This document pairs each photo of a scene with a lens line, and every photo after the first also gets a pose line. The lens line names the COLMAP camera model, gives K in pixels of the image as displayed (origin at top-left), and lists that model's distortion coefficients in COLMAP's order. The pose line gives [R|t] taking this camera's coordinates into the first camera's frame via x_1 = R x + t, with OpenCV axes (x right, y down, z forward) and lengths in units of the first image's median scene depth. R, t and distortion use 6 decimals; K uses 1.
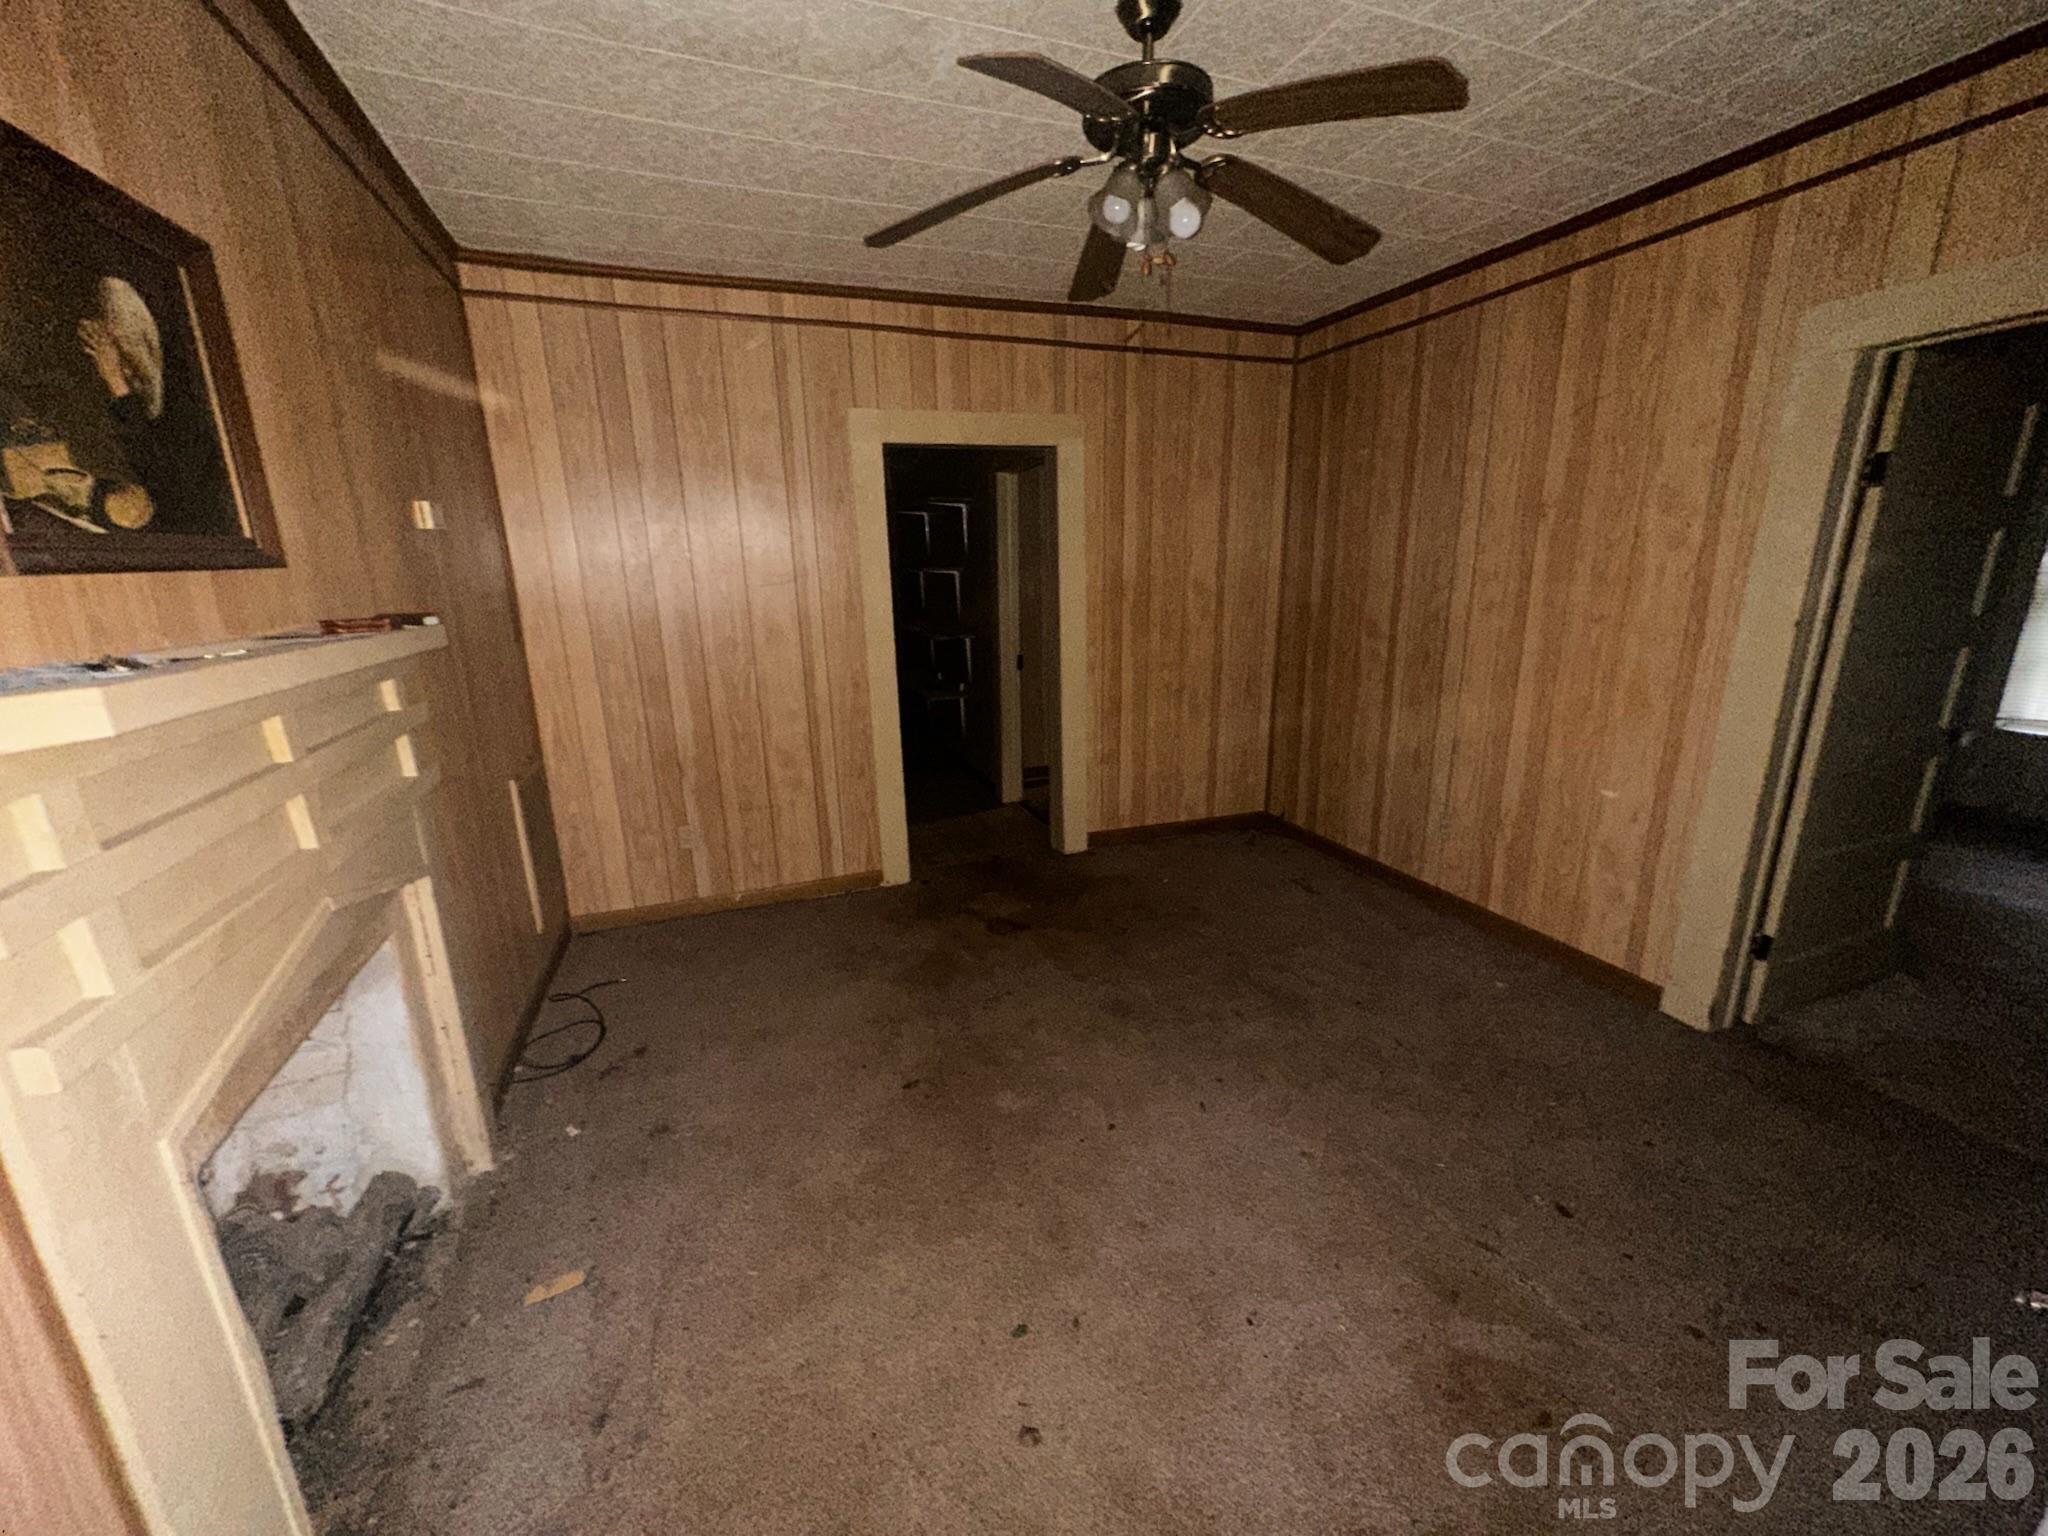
lens RADIAL K [[816.5, 0, 1024.0], [0, 816.5, 768.0], [0, 0, 1]] dist [-0.002854, 0.000366]
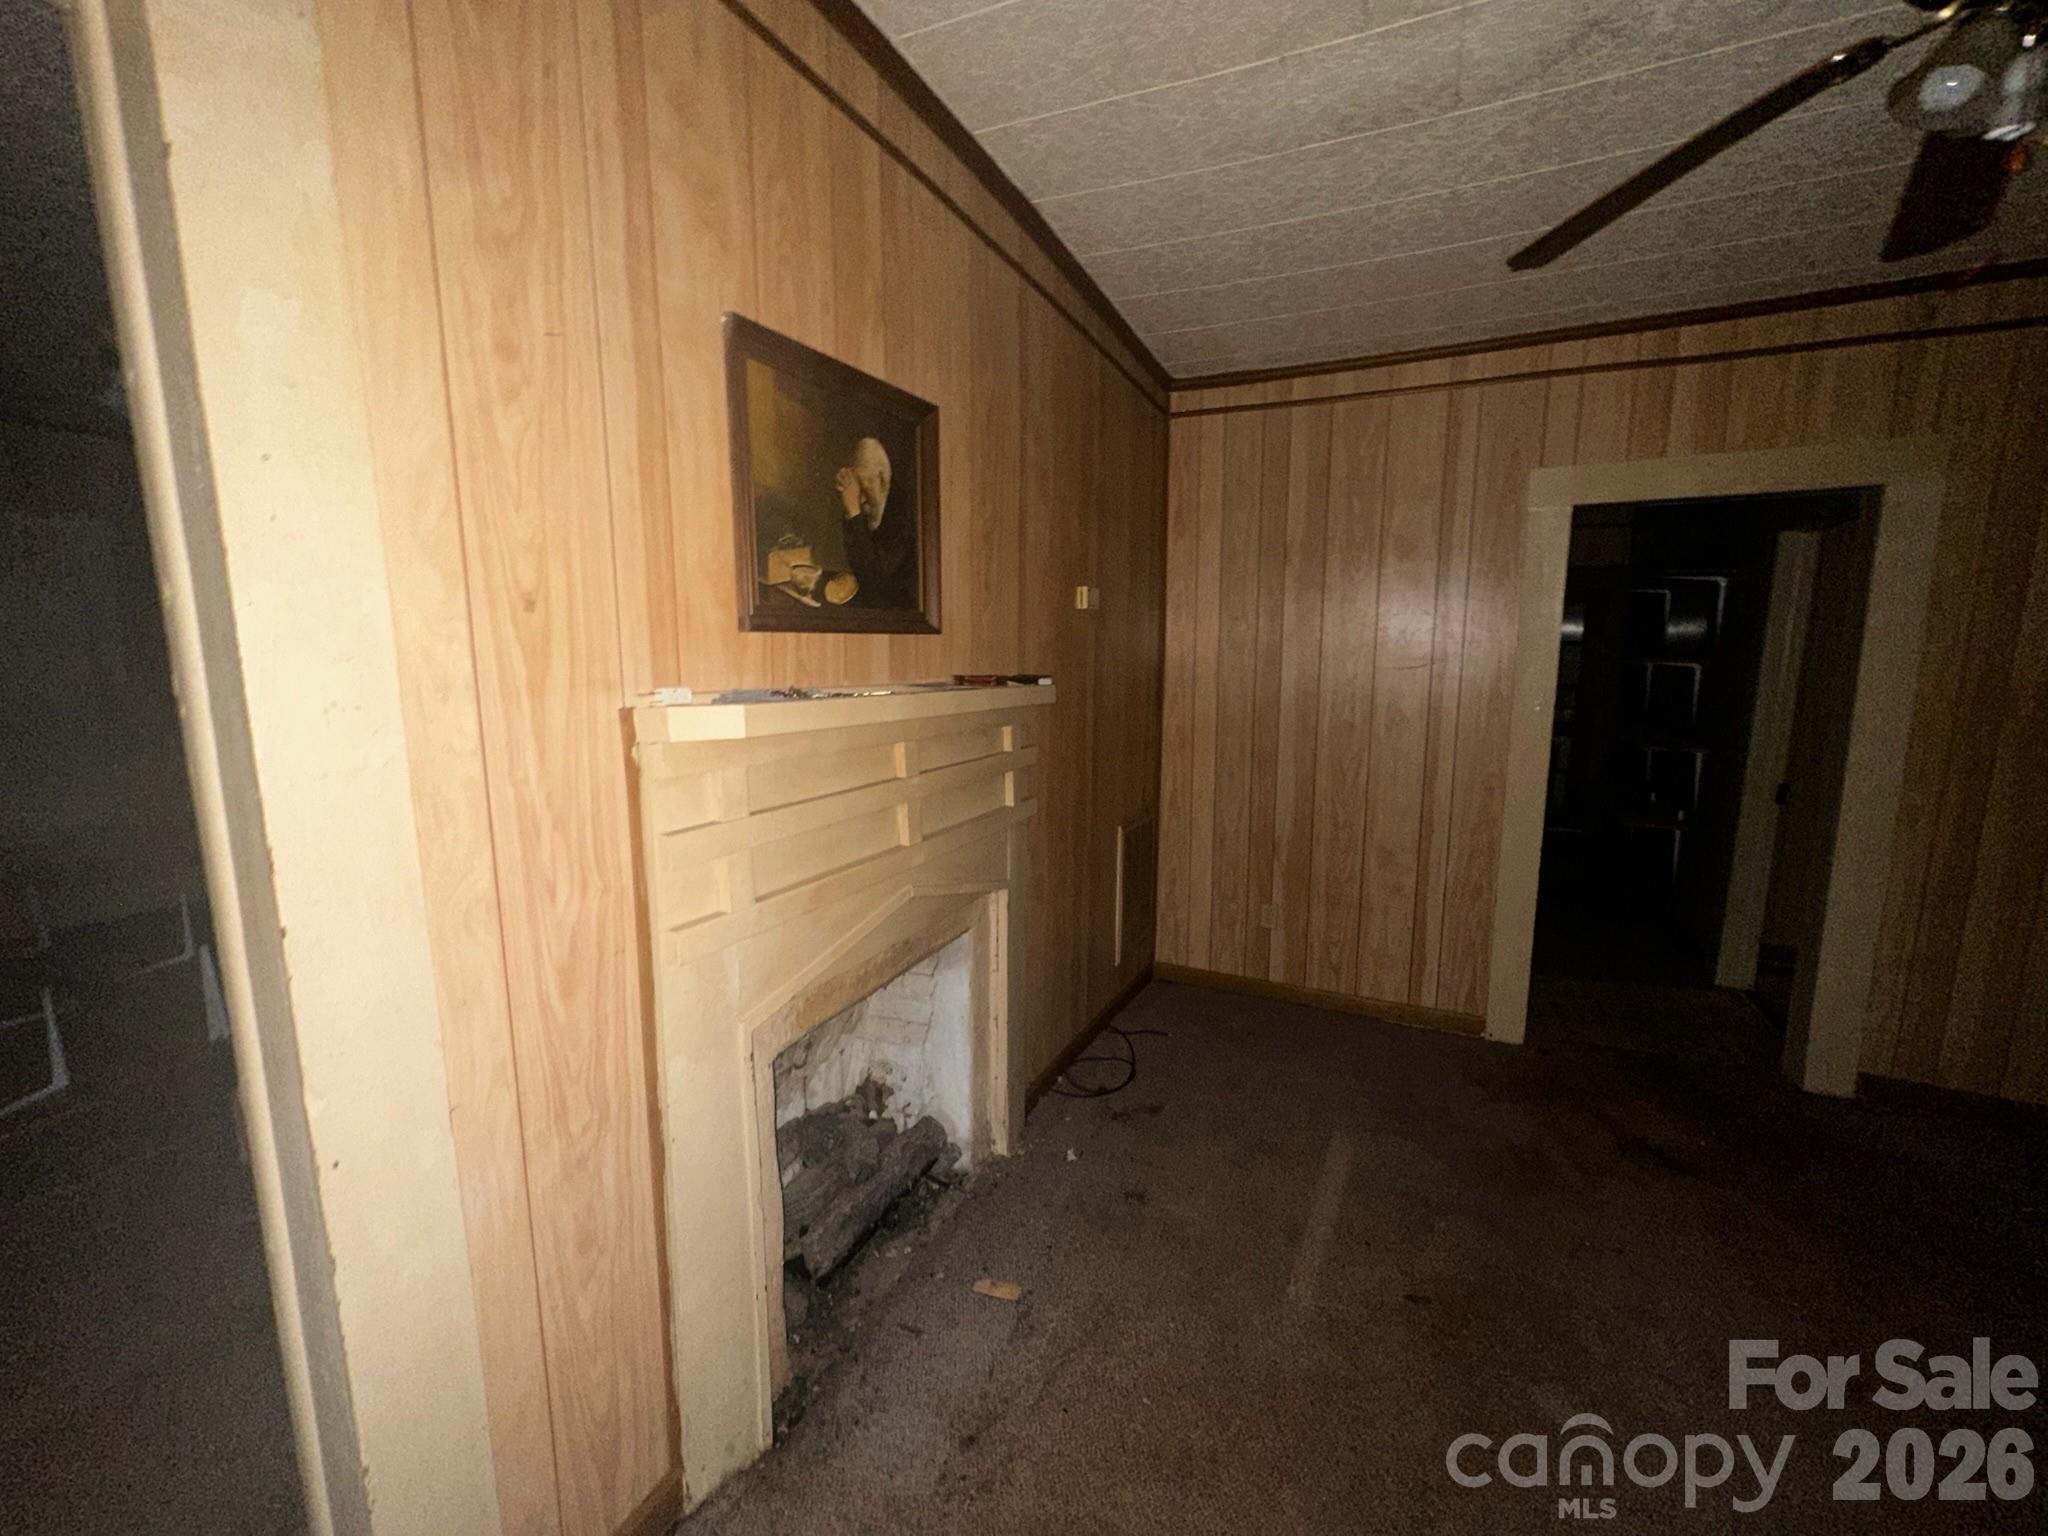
lens RADIAL K [[820.1, 0, 1024.0], [0, 820.1, 768.0], [0, 0, 1]] dist [-0.000197, 0.000230]
pose [[0.689560, 0.127443, -0.712928, 0.091440], [-0.199188, 0.979805, -0.017509, -0.019346], [0.696298, 0.154080, 0.701019, 0.102817]]
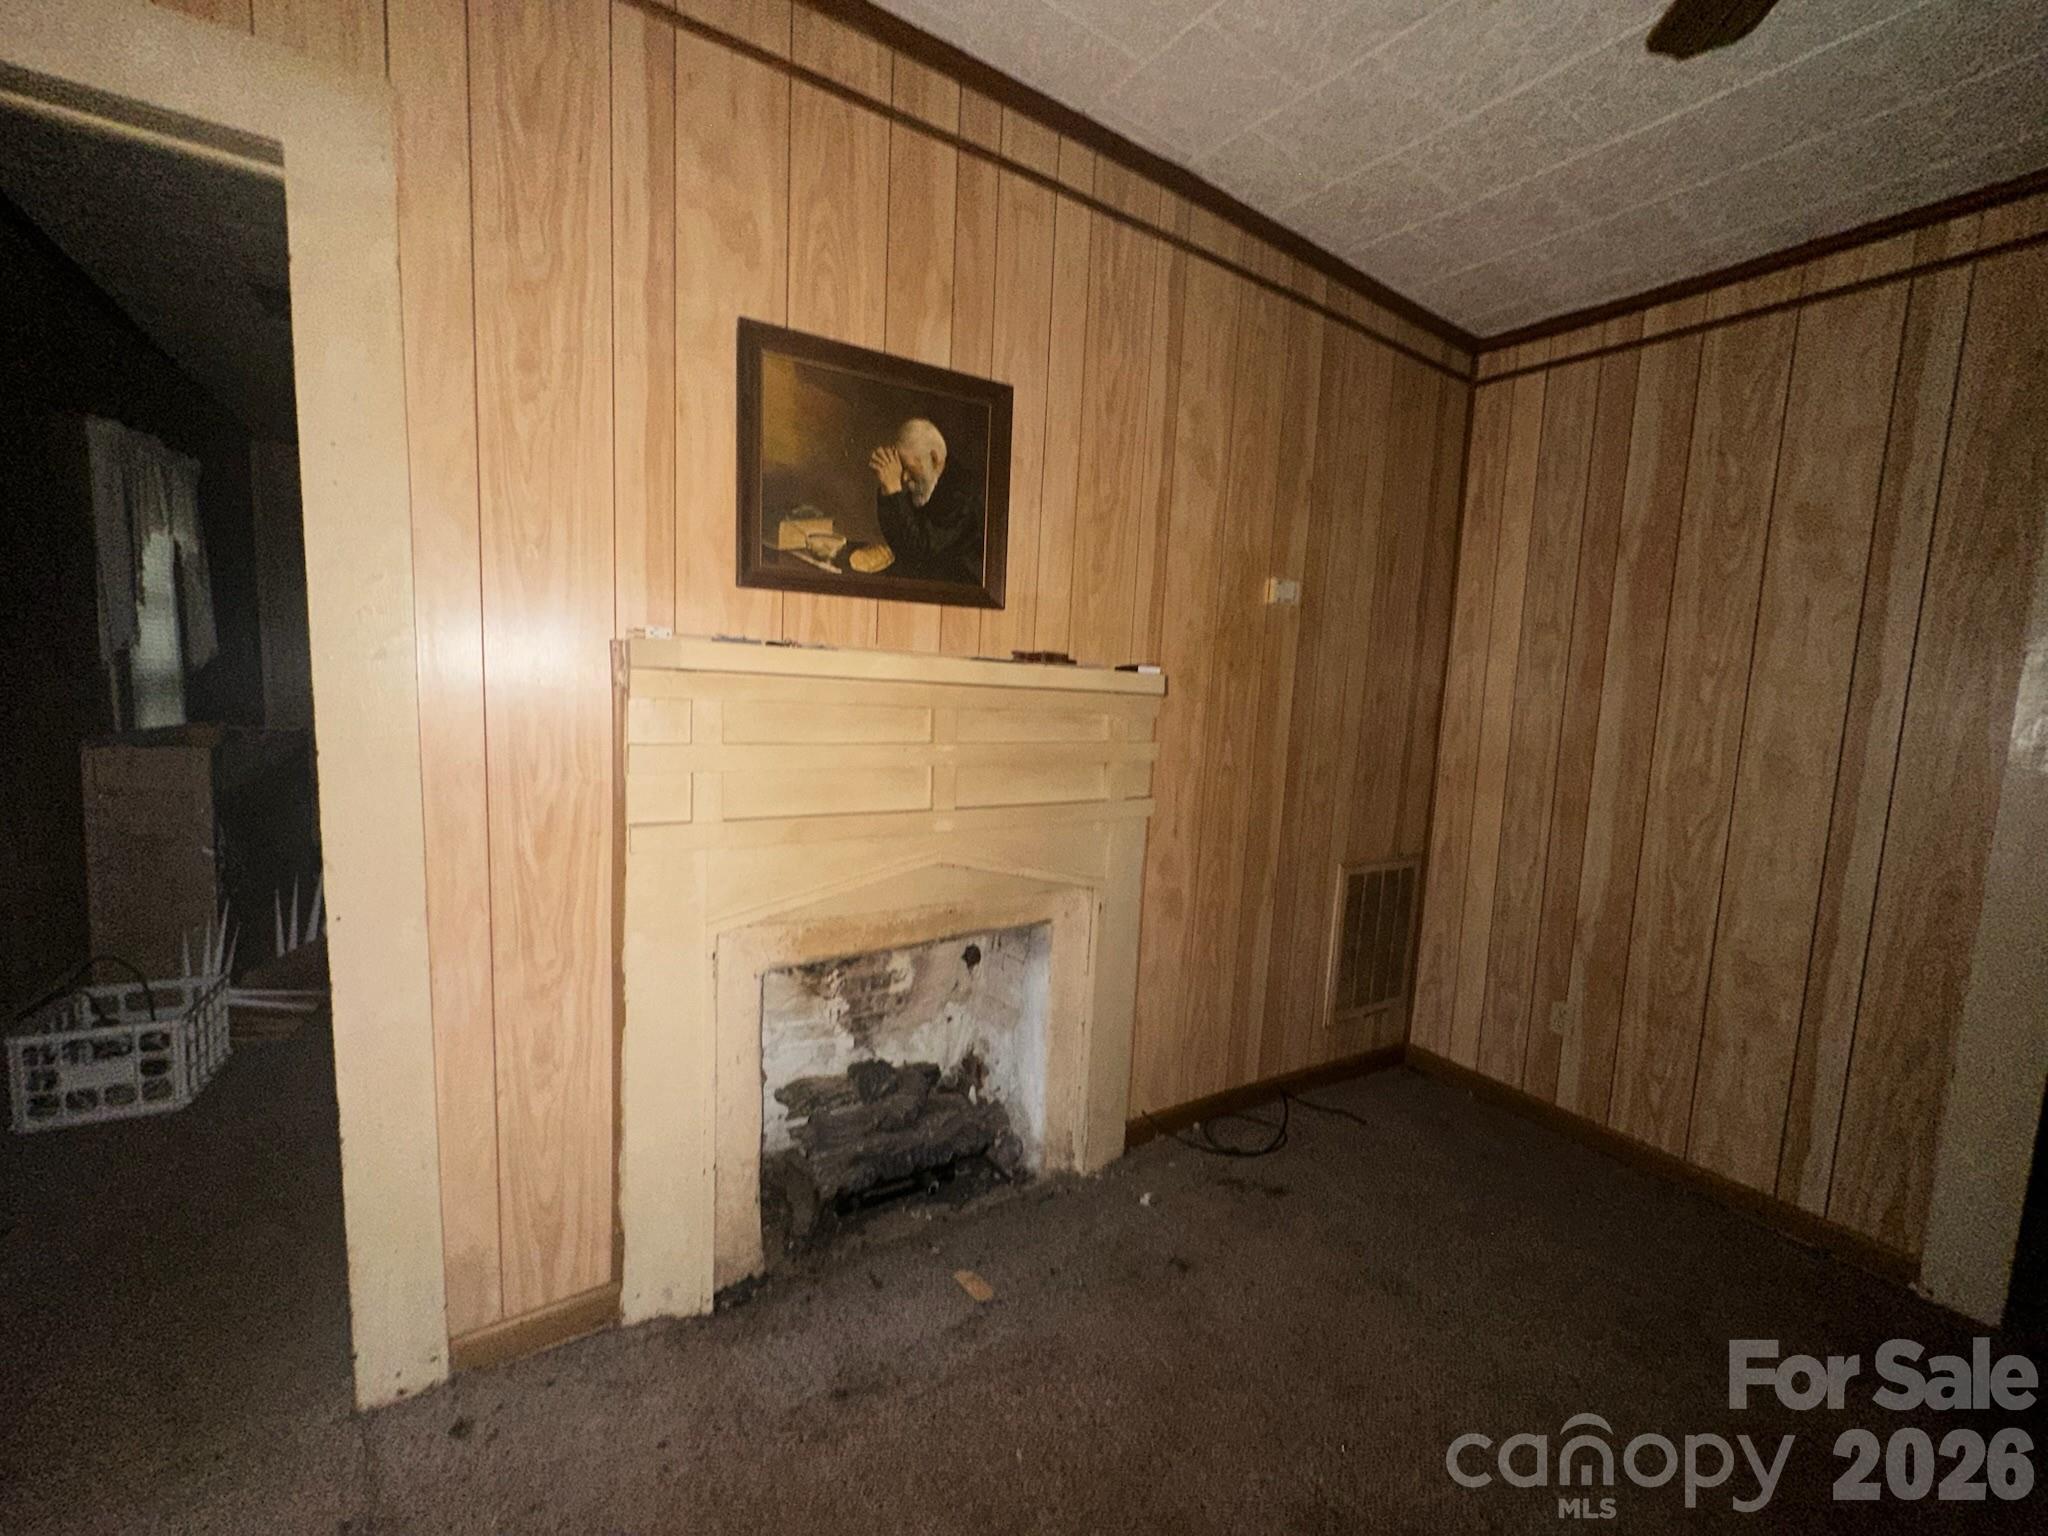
lens RADIAL K [[820.1, 0, 1024.0], [0, 820.1, 768.0], [0, 0, 1]] dist [-0.000197, 0.000230]
pose [[0.214868, 0.139270, -0.966662, 0.239320], [-0.296898, 0.952251, 0.071200, -0.056427], [0.930421, 0.271701, 0.245957, 0.416339]]
